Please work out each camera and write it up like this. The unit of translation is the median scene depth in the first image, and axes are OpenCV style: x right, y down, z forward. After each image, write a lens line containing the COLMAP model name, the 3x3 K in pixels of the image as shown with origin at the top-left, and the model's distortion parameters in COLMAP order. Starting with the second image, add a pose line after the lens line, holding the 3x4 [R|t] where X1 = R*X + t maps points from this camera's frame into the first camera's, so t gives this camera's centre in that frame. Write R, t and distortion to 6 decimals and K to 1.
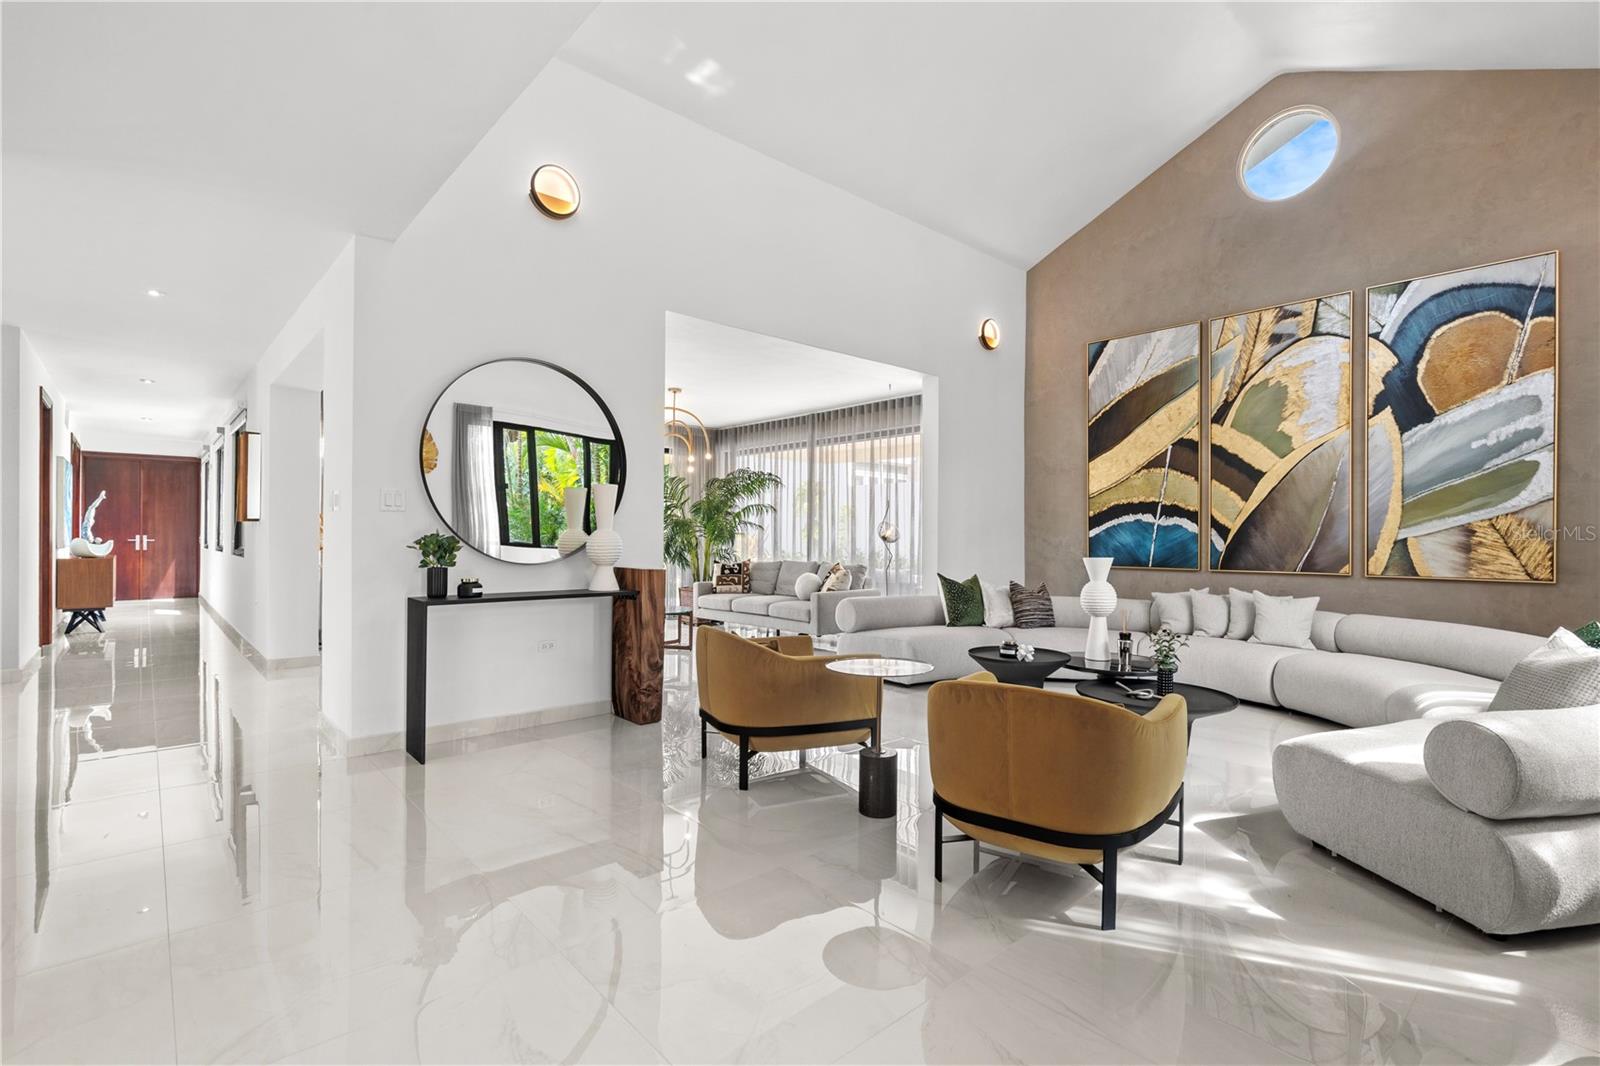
lens RADIAL K [[732.5, 0, 796.9], [0, 732.5, 533.8], [0, 0, 1]] dist [-0.001831, 0.002551]
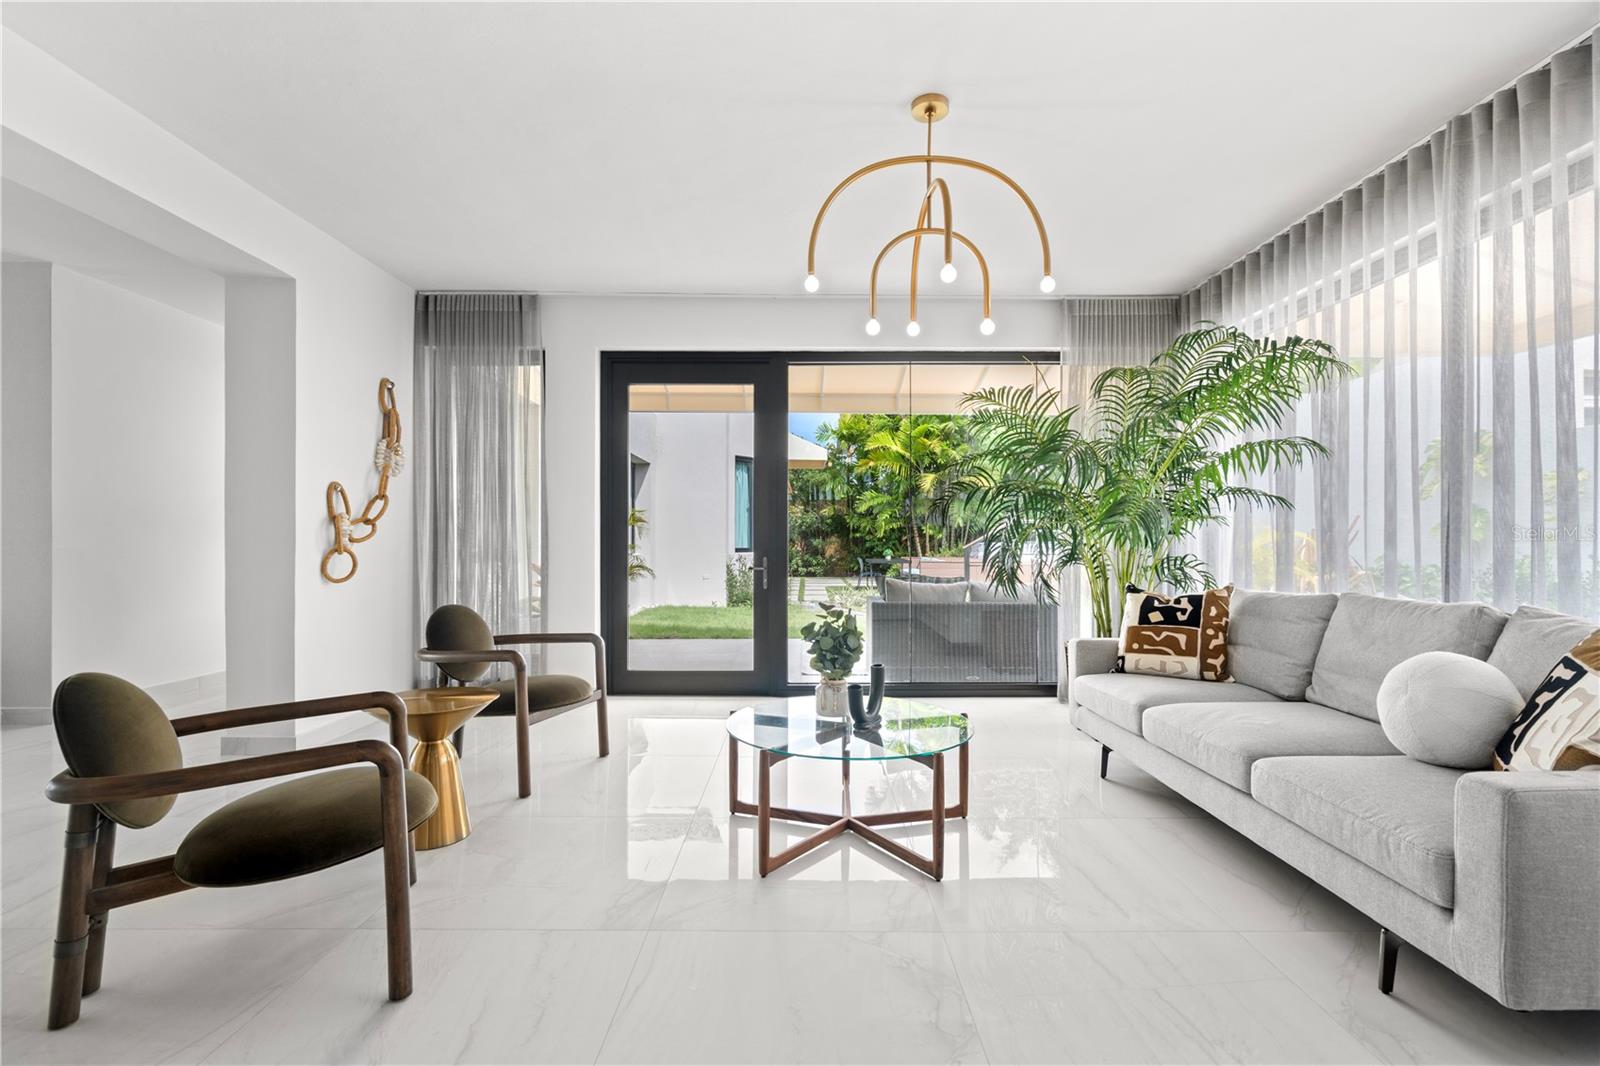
lens RADIAL K [[732.5, 0, 798.2], [0, 732.5, 536.6], [0, 0, 1]] dist [-0.001831, 0.002551]
pose [[0.743889, -0.010534, -0.668220, 0.026106], [0.009479, 0.999941, -0.005211, 0.014810], [0.668236, -0.002458, 0.743946, 0.835949]]
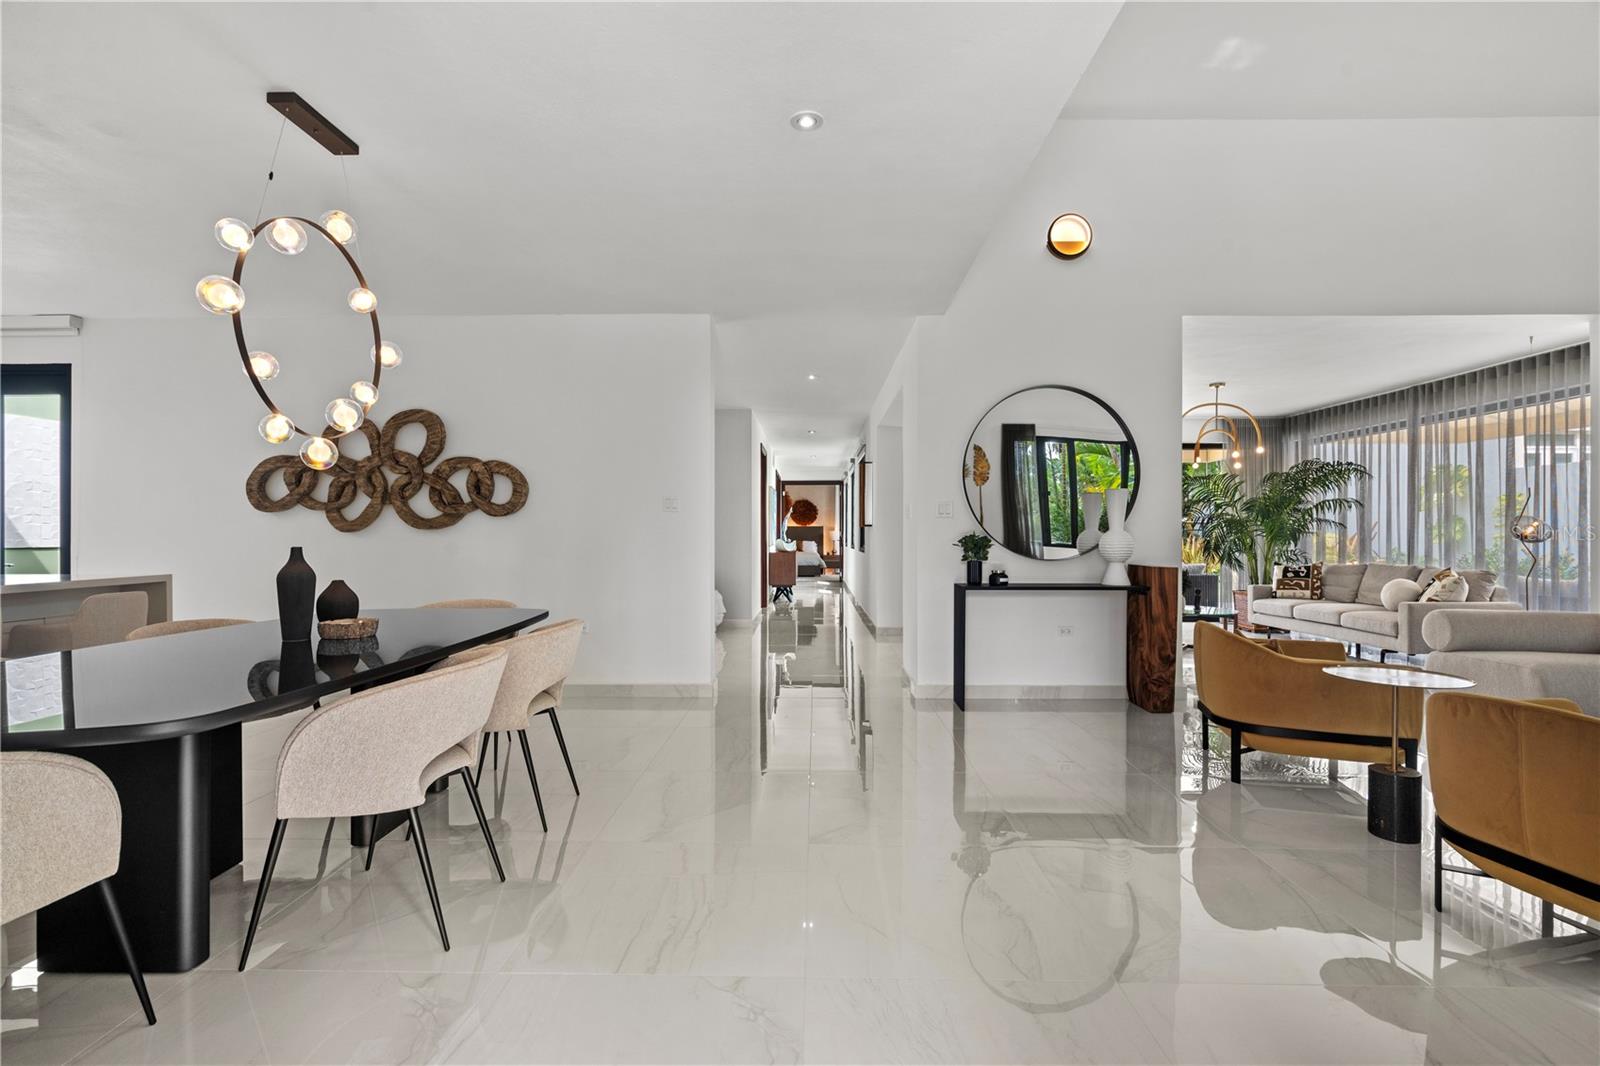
lens RADIAL K [[732.5, 0, 799.4], [0, 732.5, 534.5], [0, 0, 1]] dist [-0.001831, 0.002551]
pose [[0.730201, -0.006484, -0.683202, 0.110591], [0.006223, 0.999977, -0.002839, 0.000816], [0.683204, -0.002179, 0.730224, -0.100275]]
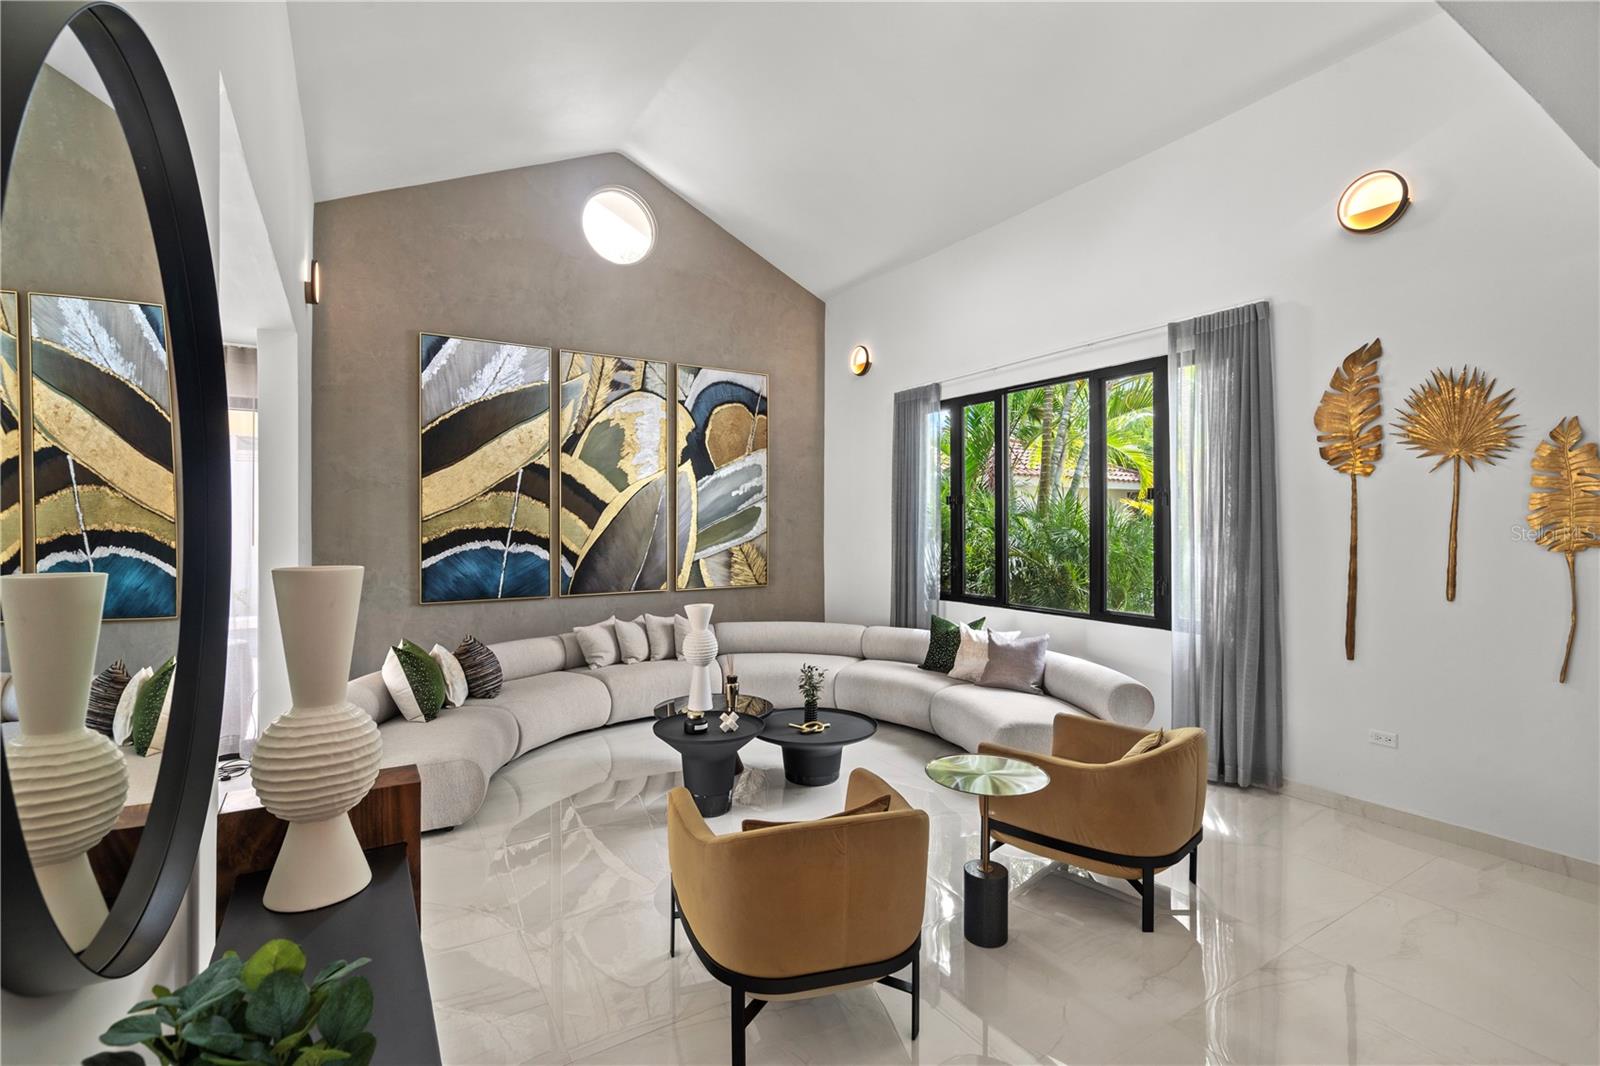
lens RADIAL K [[732.5, 0, 794.8], [0, 732.5, 515.5], [0, 0, 1]] dist [-0.001831, 0.002551]
pose [[0.176777, 0.000165, 0.984251, -0.388399], [-0.001538, 0.999999, 0.000109, -0.064402], [-0.984250, -0.001533, 0.176777, 0.509808]]
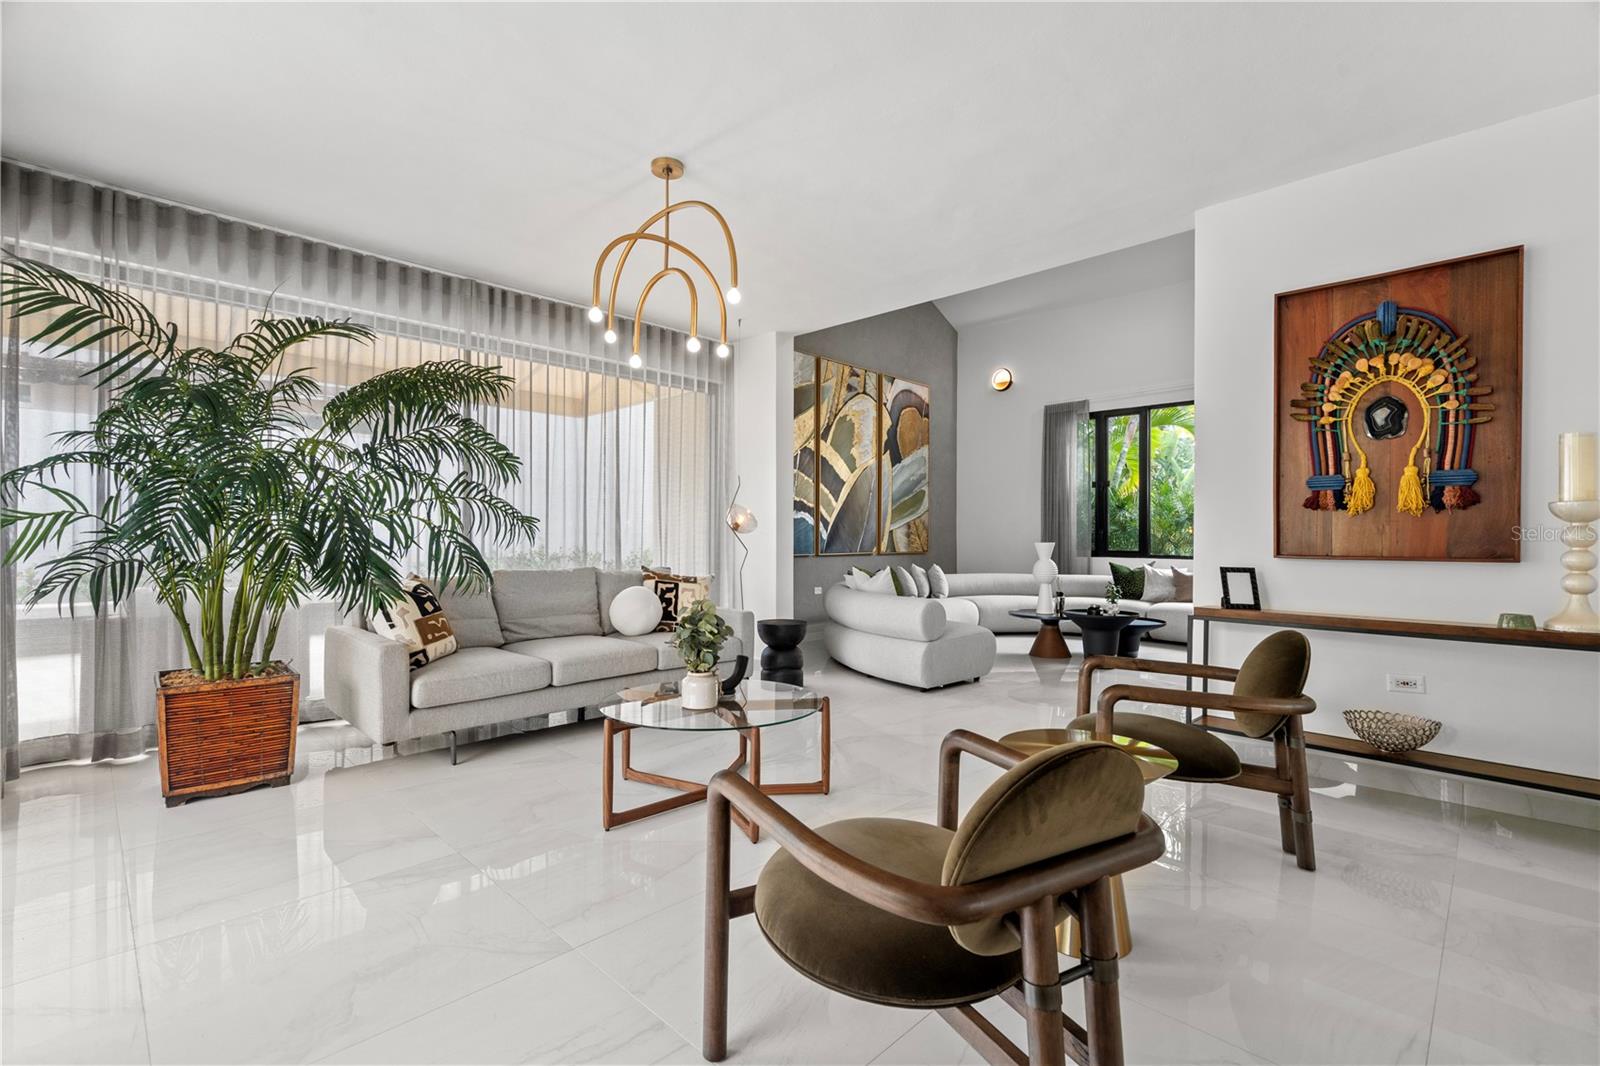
lens RADIAL K [[732.5, 0, 800.7], [0, 732.5, 526.9], [0, 0, 1]] dist [-0.001831, 0.002551]
pose [[-0.076289, 0.006518, 0.997064, -0.716752], [-0.009742, 0.999926, -0.007282, 0.011926], [-0.997038, -0.010269, -0.076220, 1.153690]]
